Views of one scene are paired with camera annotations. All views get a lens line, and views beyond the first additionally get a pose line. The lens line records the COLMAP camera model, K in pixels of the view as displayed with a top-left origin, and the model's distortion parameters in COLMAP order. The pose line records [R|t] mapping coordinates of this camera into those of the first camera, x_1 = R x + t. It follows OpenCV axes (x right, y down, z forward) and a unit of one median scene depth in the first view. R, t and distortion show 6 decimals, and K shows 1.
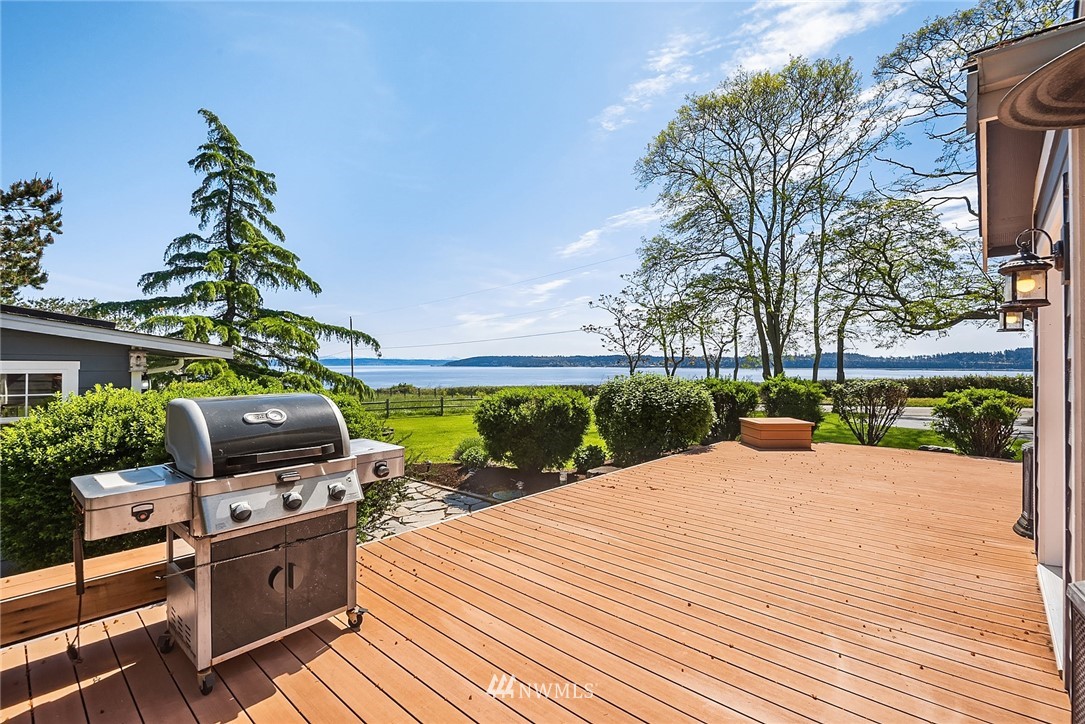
lens RADIAL K [[499.3, 0, 533.7], [0, 499.3, 358.5], [0, 0, 1]] dist [-0.015017, -0.009405]
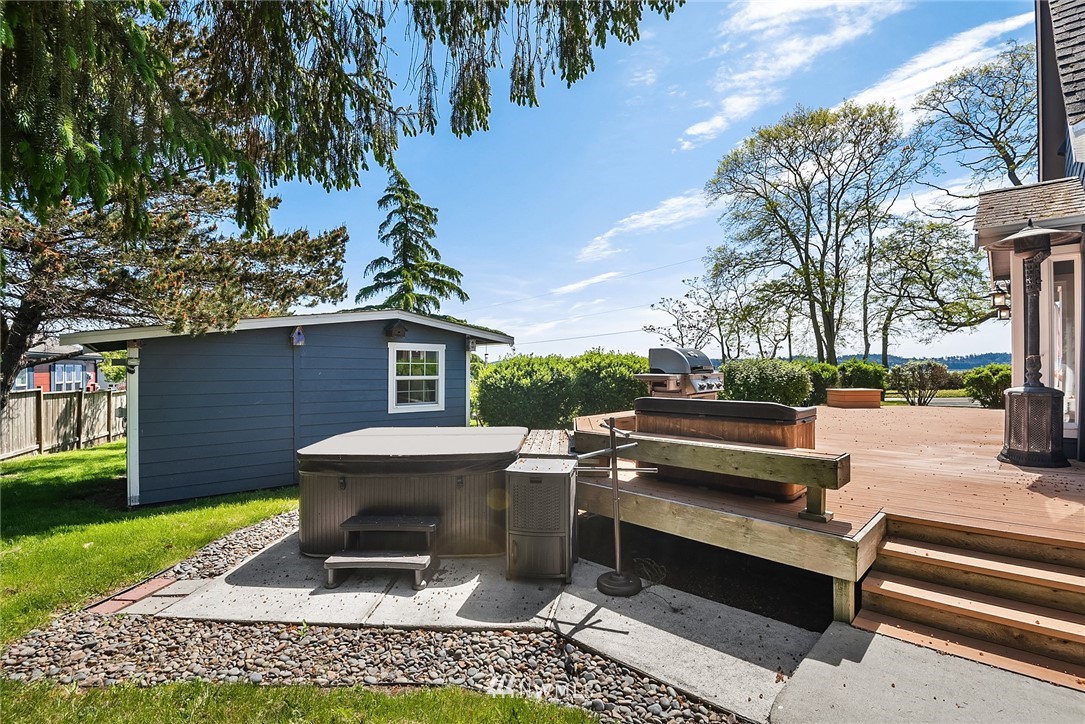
lens RADIAL K [[499.3, 0, 551.6], [0, 499.3, 366.0], [0, 0, 1]] dist [-0.015017, -0.009405]
pose [[0.999692, -0.009921, -0.022748, -0.149425], [0.010159, 0.999894, 0.010386, 0.014223], [0.022643, -0.010614, 0.999687, -0.190750]]
